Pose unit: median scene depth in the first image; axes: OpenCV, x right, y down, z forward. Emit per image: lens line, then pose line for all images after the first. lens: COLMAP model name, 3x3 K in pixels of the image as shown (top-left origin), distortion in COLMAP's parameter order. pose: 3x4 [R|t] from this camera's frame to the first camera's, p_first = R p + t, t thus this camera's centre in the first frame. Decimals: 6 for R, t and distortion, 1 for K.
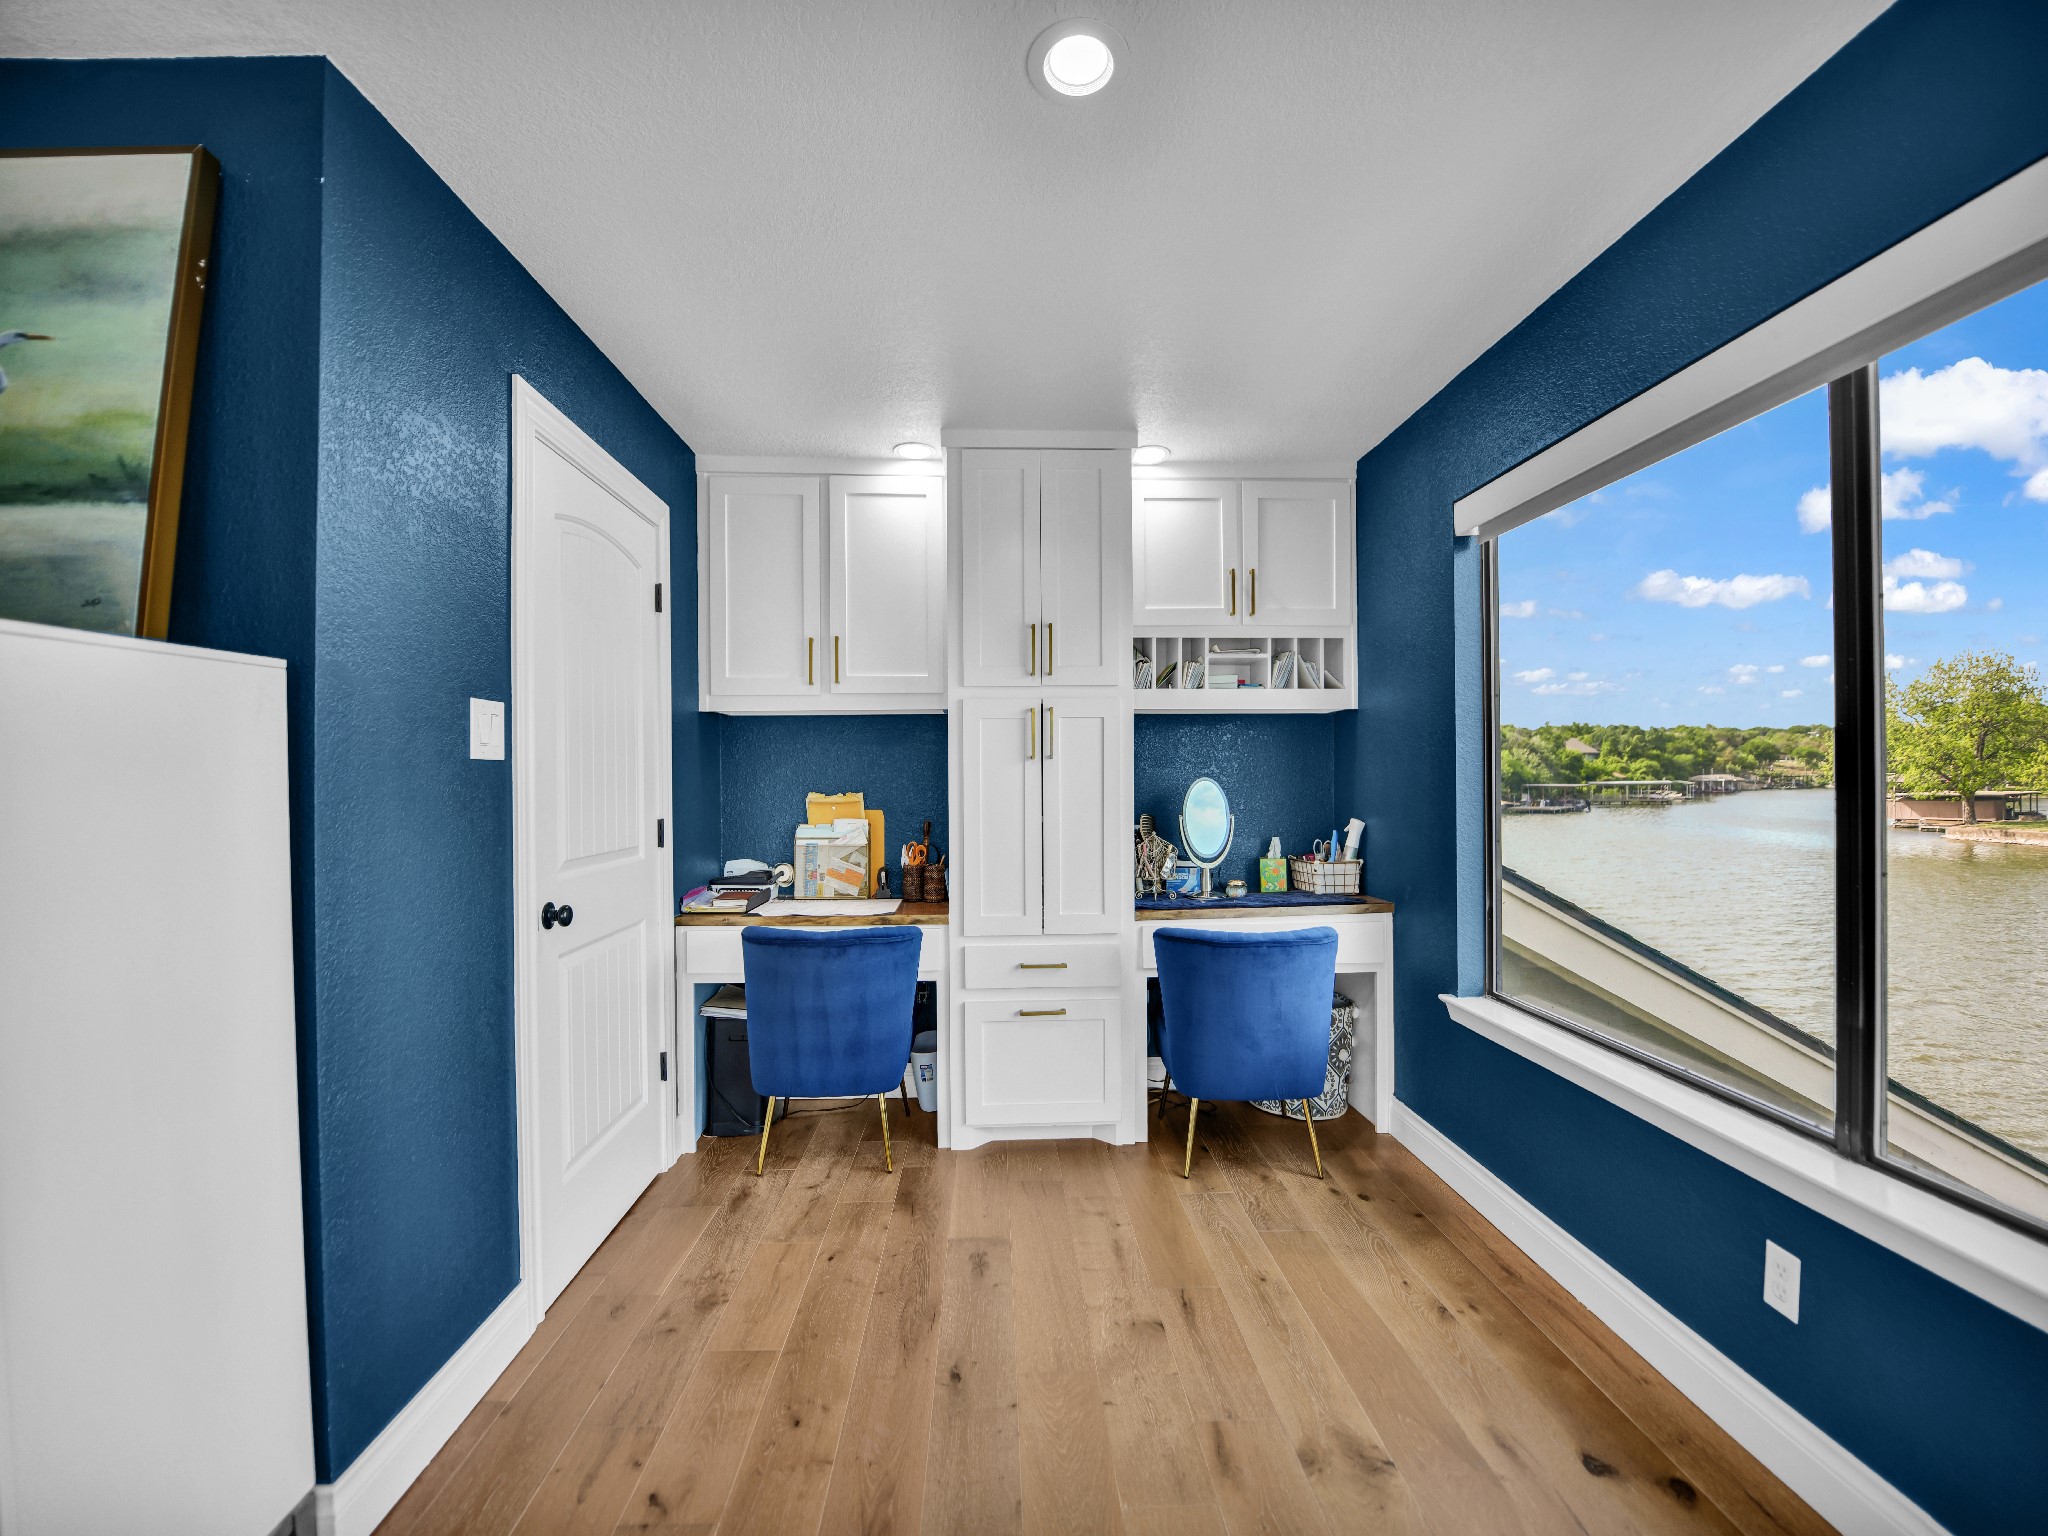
lens RADIAL K [[847.0, 0, 1022.1], [0, 847.0, 787.9], [0, 0, 1]] dist [-0.023927, -0.000248]
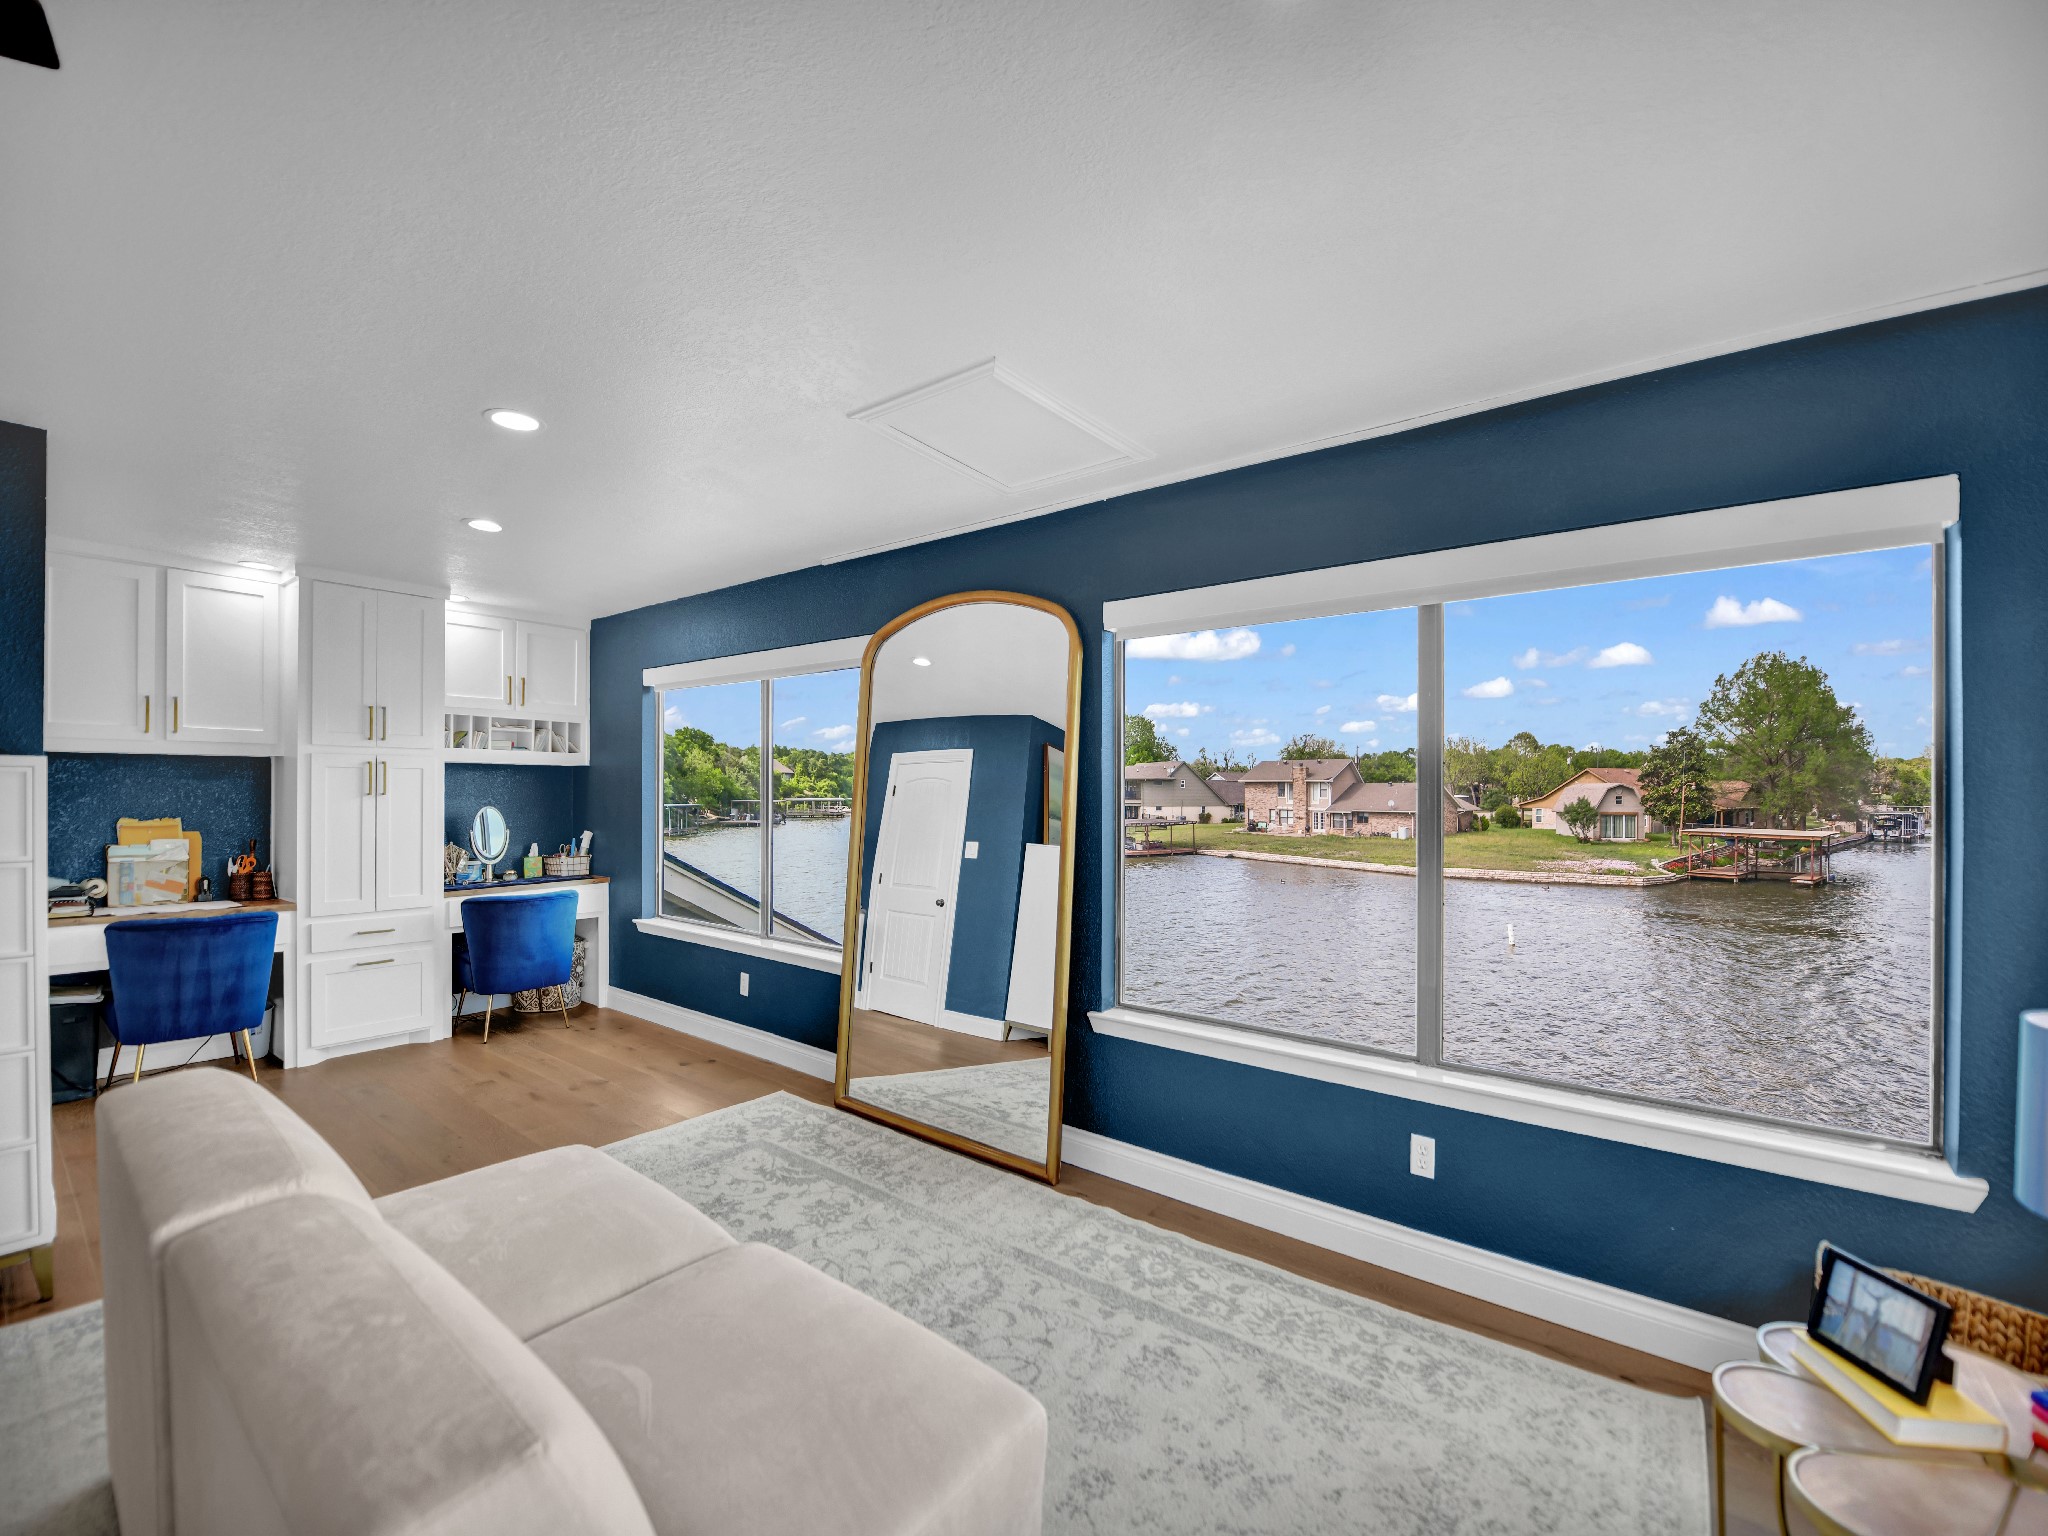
lens RADIAL K [[847.0, 0, 1022.1], [0, 847.0, 787.9], [0, 0, 1]] dist [-0.023927, -0.000248]
pose [[0.646385, 0.016838, 0.762825, -0.344170], [-0.003259, 0.999808, -0.019308, -0.021101], [-0.763004, 0.009995, 0.646316, -0.792379]]
